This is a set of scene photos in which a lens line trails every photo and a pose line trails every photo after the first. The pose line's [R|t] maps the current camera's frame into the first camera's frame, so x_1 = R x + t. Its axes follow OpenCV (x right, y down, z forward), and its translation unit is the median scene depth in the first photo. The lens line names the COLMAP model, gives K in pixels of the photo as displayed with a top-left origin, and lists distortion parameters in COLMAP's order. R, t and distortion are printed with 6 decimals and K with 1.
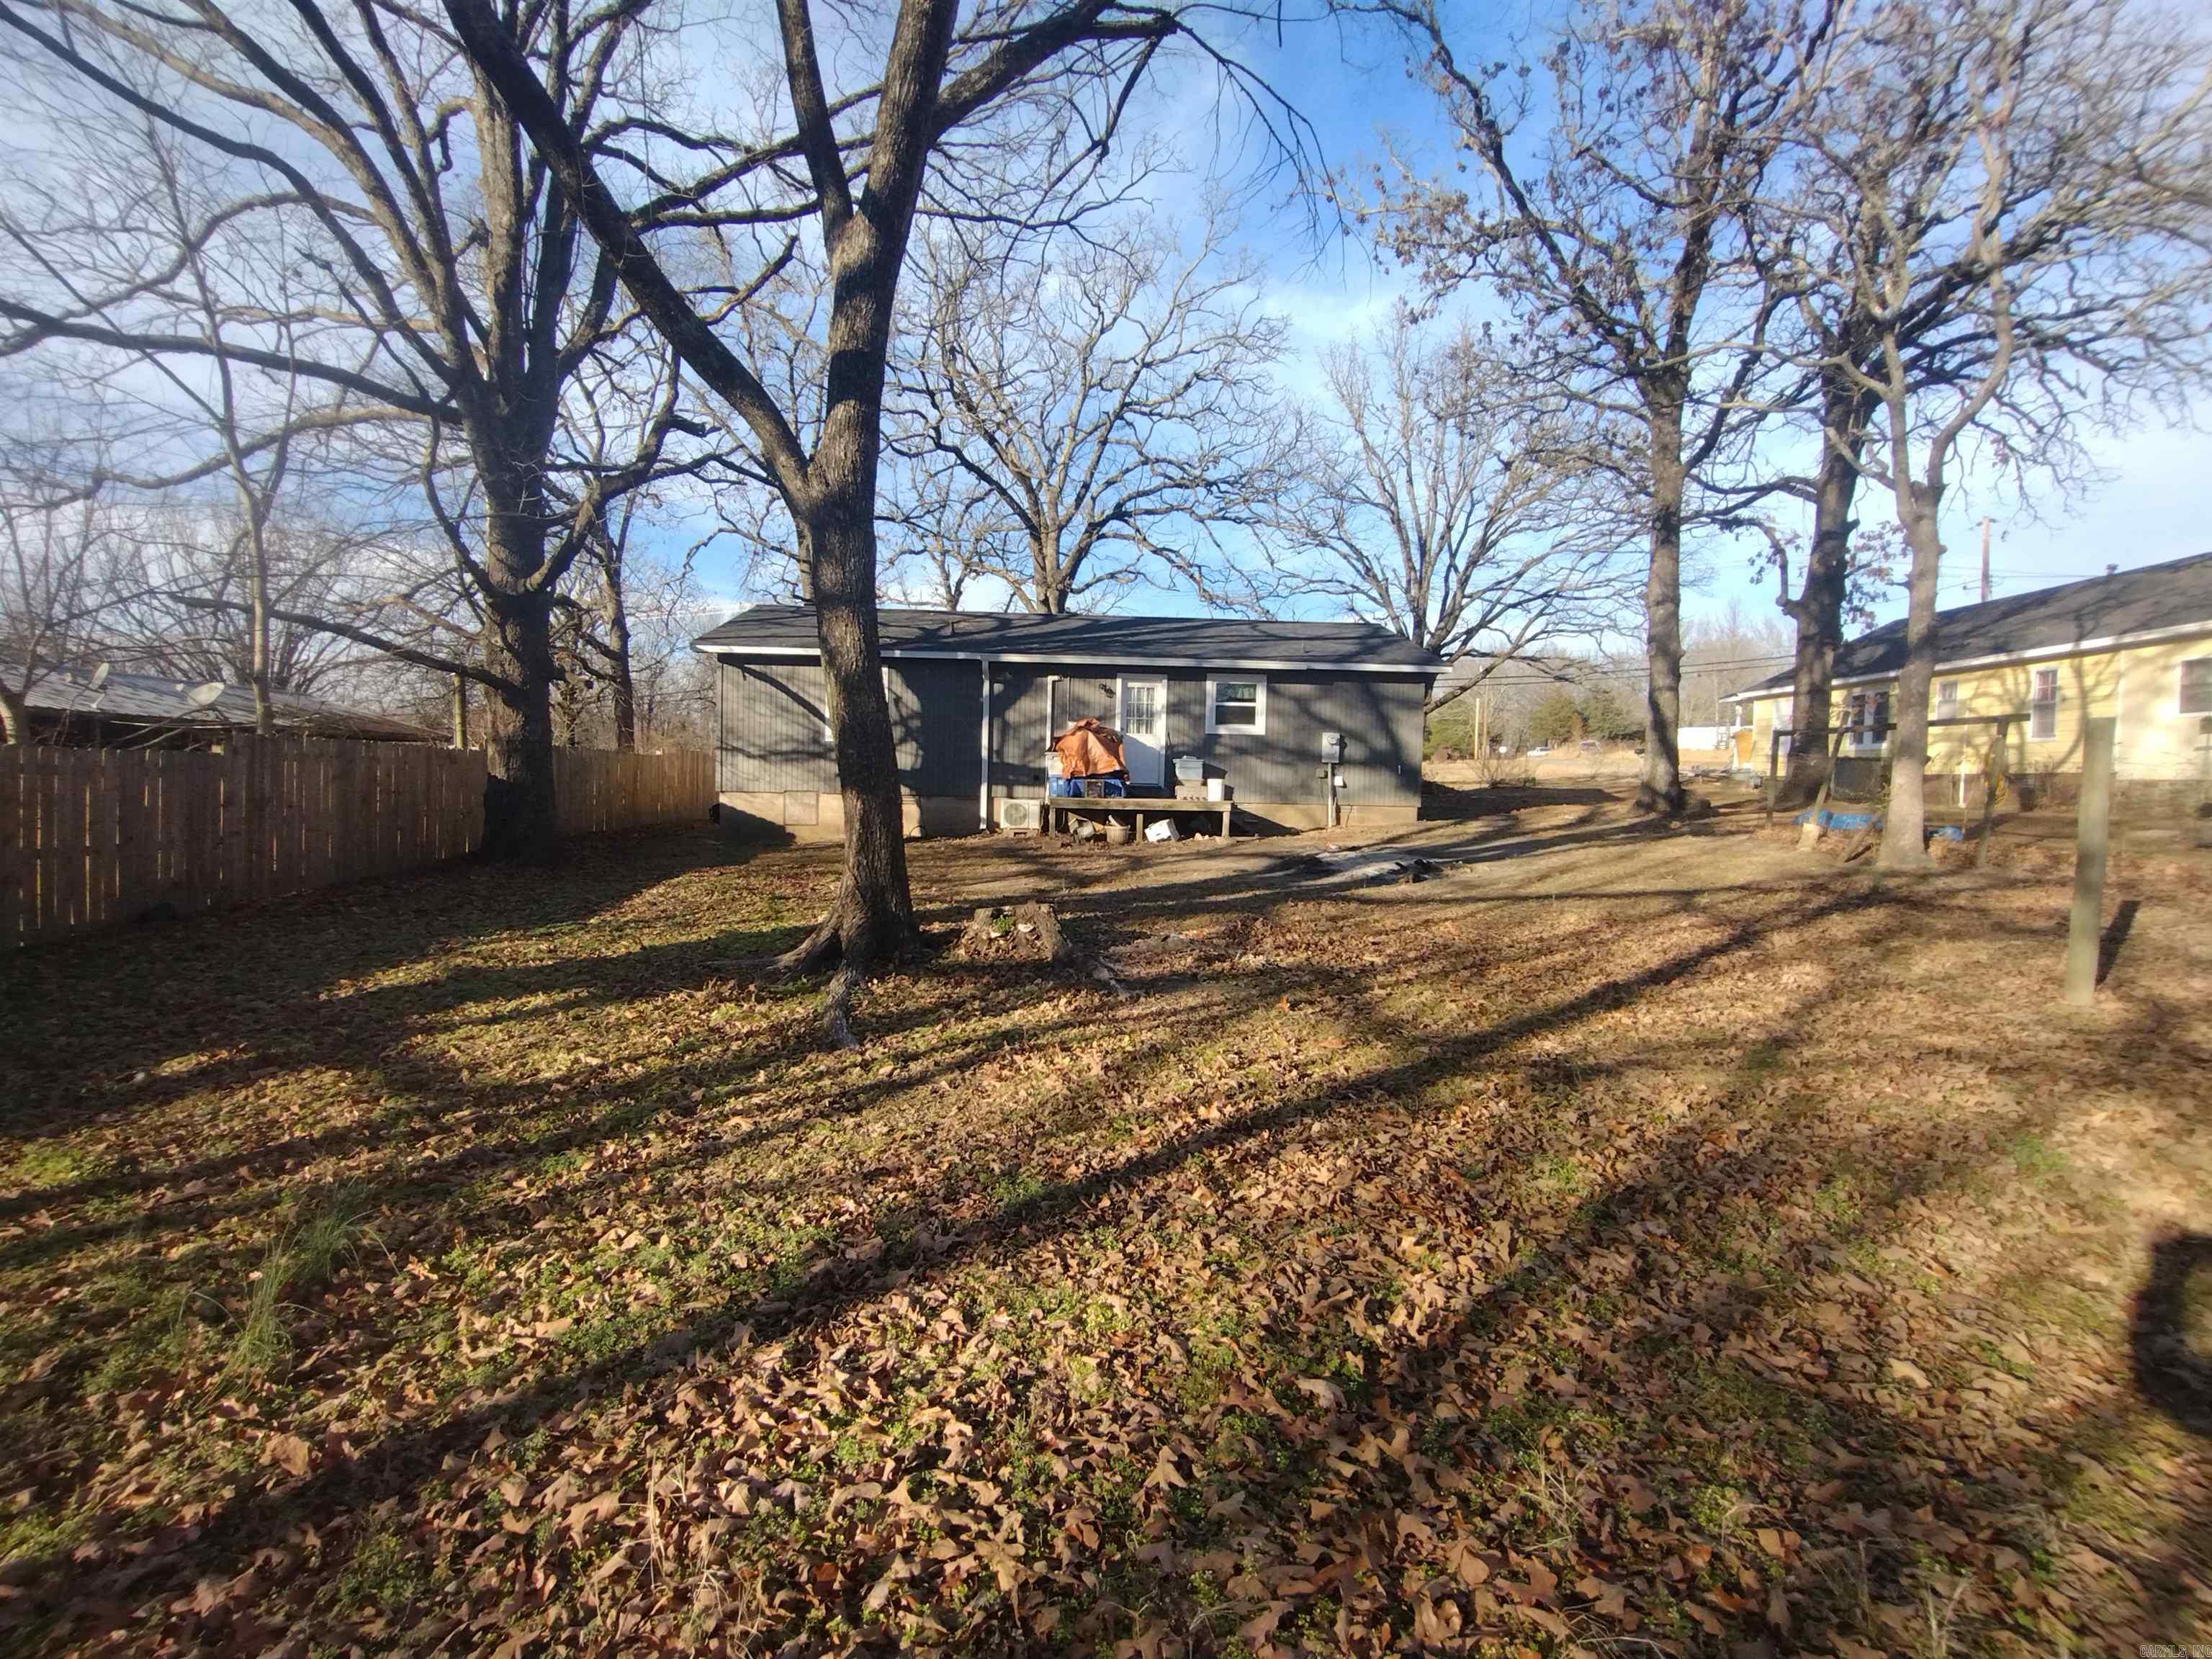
lens RADIAL K [[1034.8, 0, 1100.3], [0, 1034.8, 830.1], [0, 0, 1]] dist [0.000701, 0.001003]
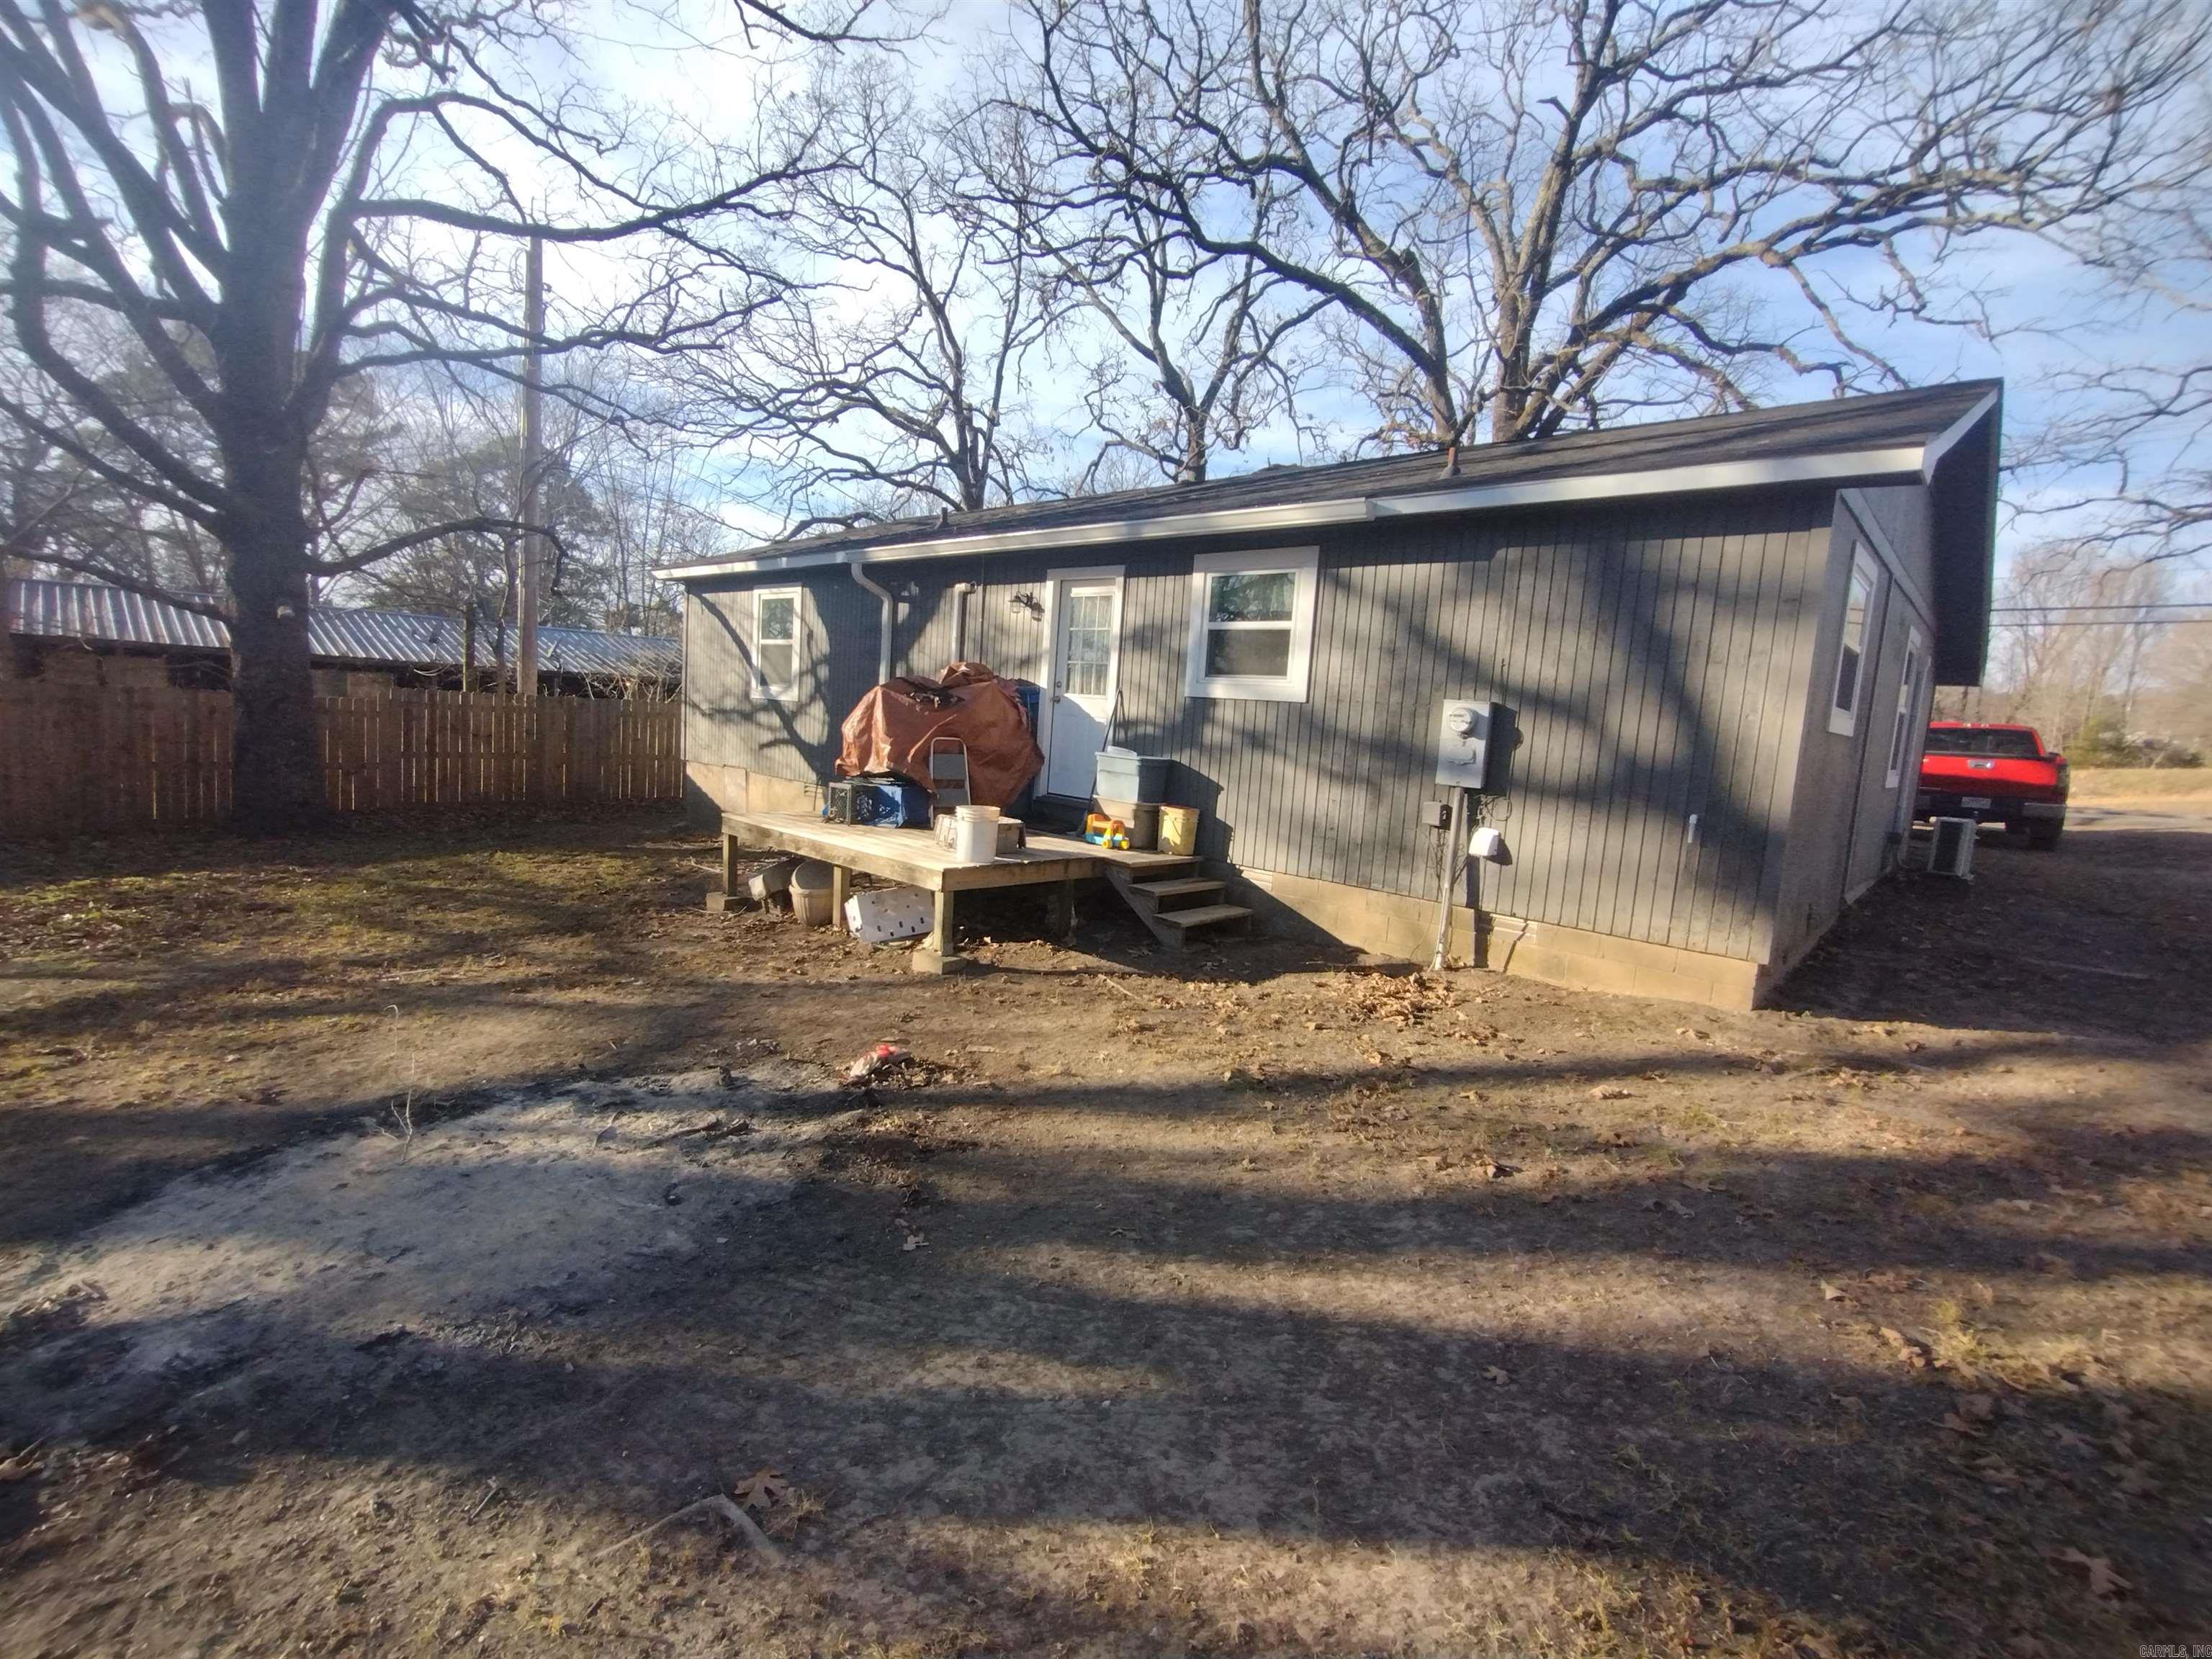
lens RADIAL K [[1062.8, 0, 1143.9], [0, 1062.8, 838.6], [0, 0, 1]] dist [0.000929, -0.000265]
pose [[0.620497, 0.112612, -0.776081, 0.441281], [-0.108548, 0.992443, 0.057220, -0.056818], [0.776660, 0.048737, 0.628032, 0.704060]]
